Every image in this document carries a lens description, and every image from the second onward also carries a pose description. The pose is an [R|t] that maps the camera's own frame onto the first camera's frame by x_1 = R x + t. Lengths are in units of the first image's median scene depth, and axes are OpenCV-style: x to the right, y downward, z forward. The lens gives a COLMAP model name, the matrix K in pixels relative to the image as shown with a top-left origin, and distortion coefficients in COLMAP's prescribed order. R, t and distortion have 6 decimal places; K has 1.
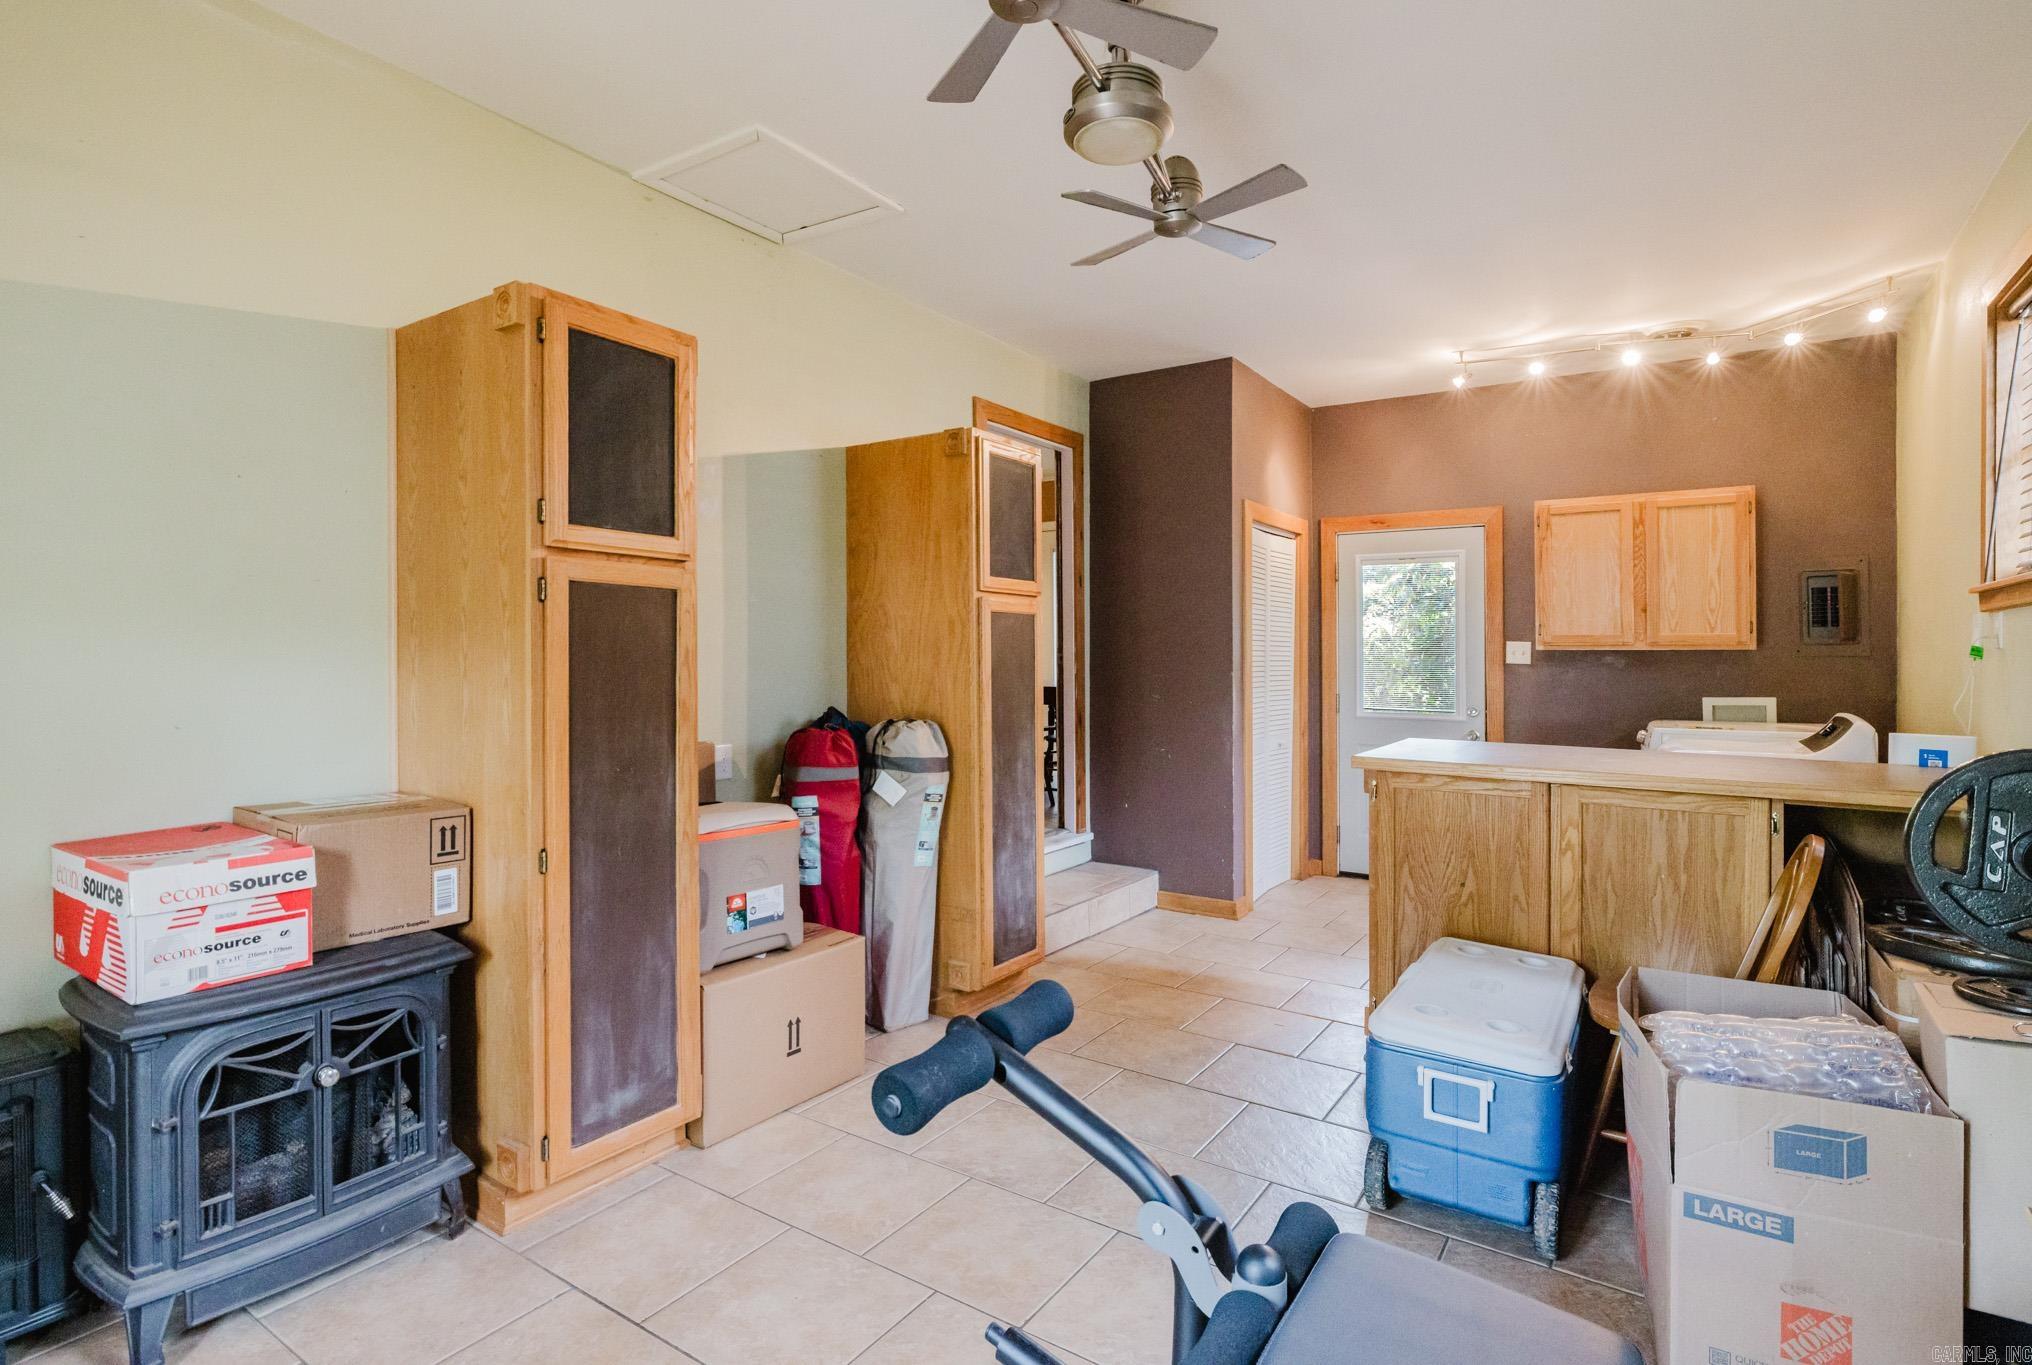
lens RADIAL K [[1032.5, 0, 1015.5], [0, 1032.5, 666.1], [0, 0, 1]] dist [-0.005688, -0.000344]
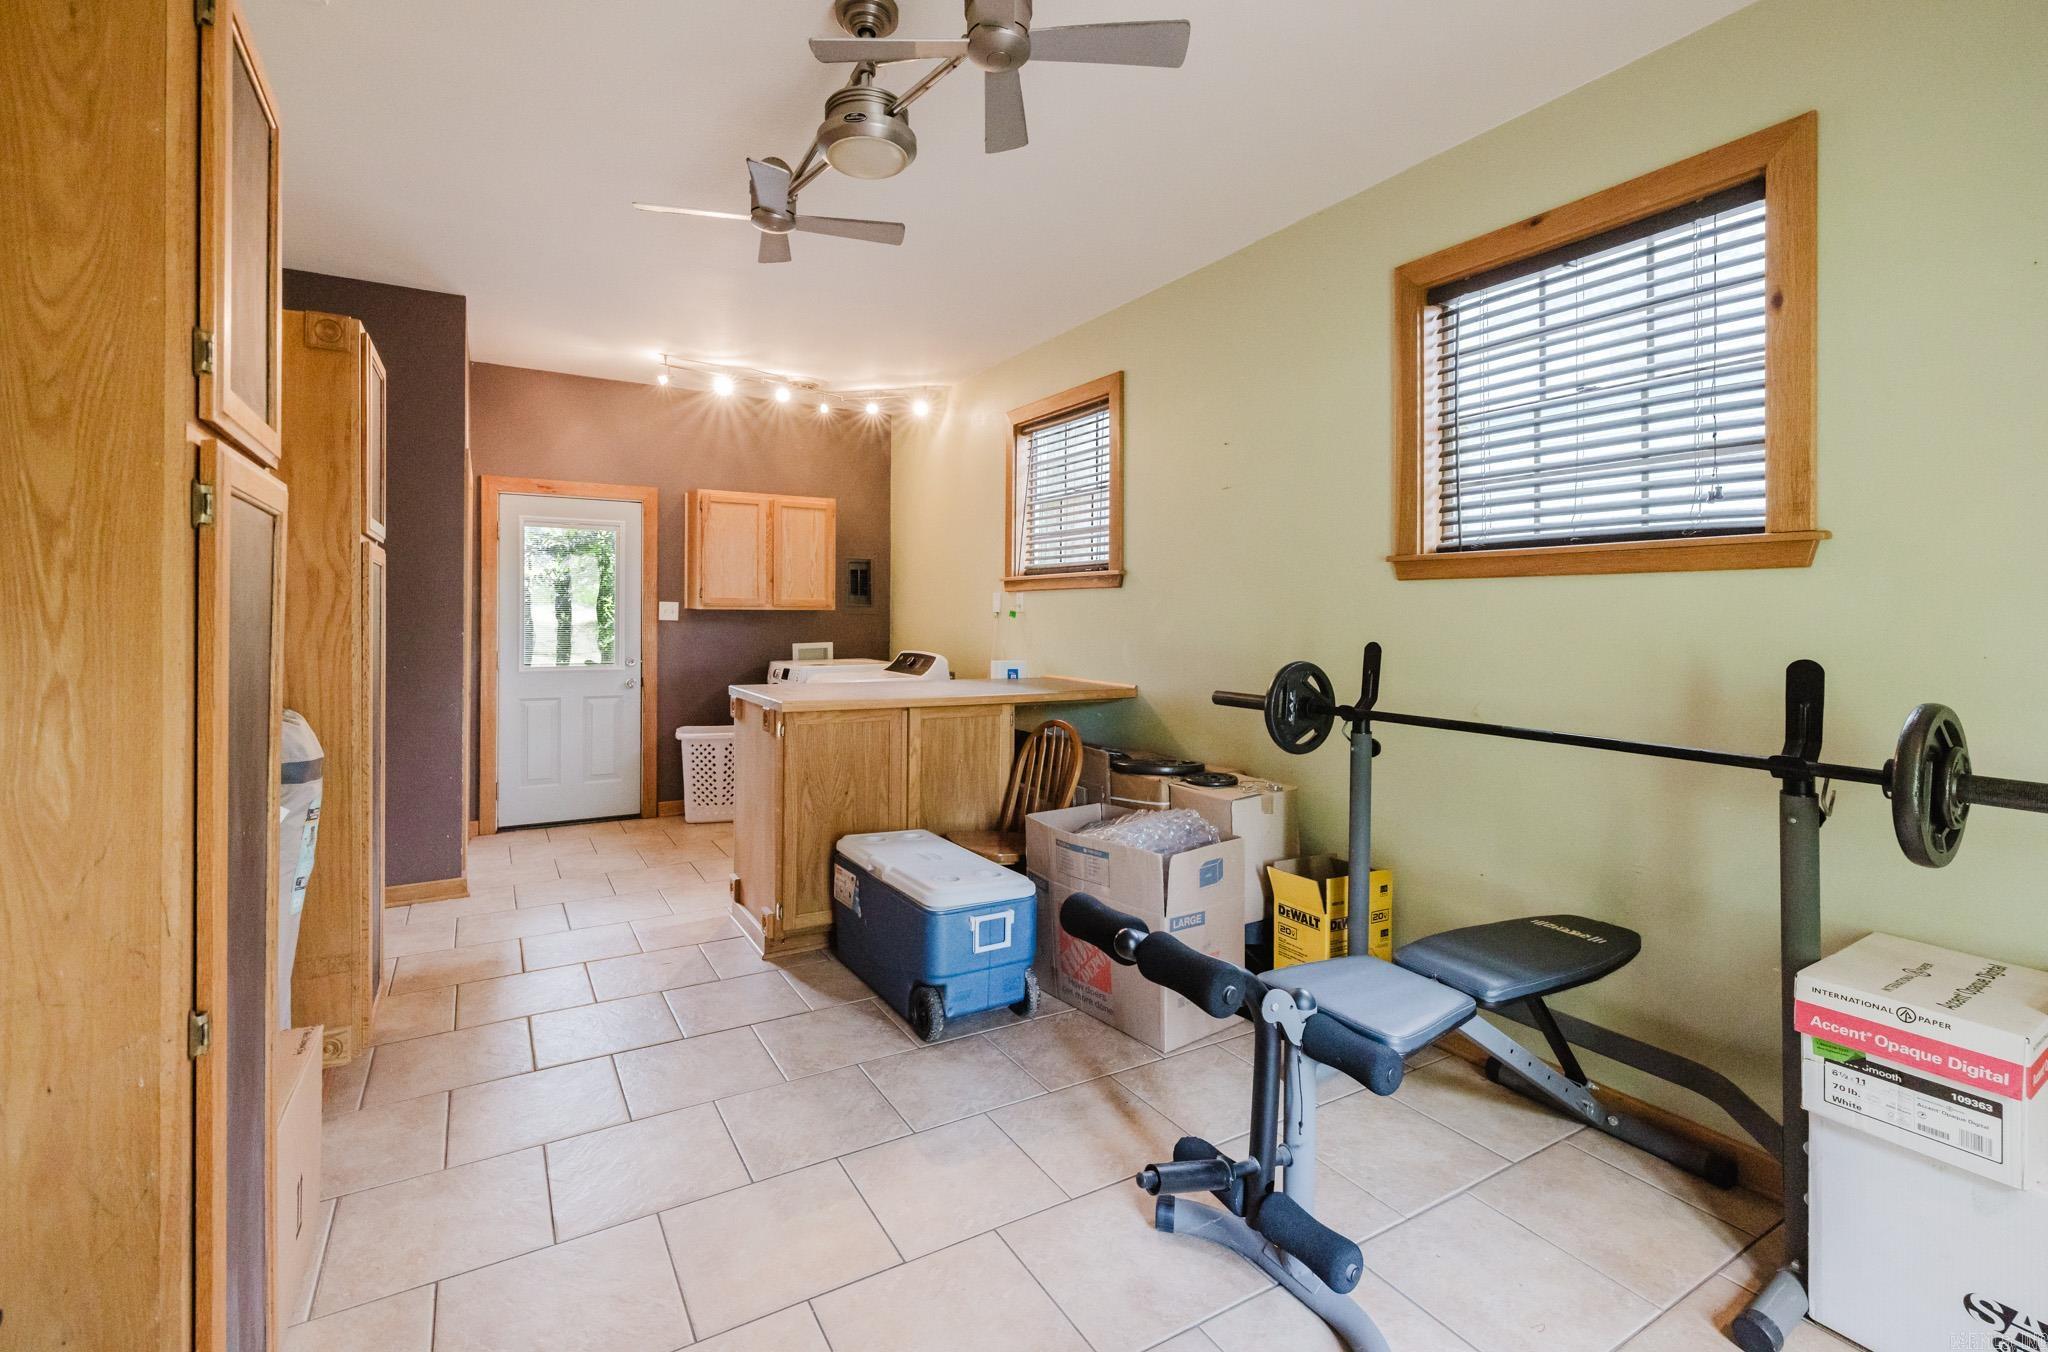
lens RADIAL K [[917.6, 0, 987.4], [0, 917.6, 605.3], [0, 0, 1]] dist [-0.000169, 0.000104]
pose [[0.427070, 0.006820, 0.904193, -0.365074], [0.003871, 0.999949, -0.009370, -0.009287], [-0.904210, 0.007501, 0.427022, 0.231839]]
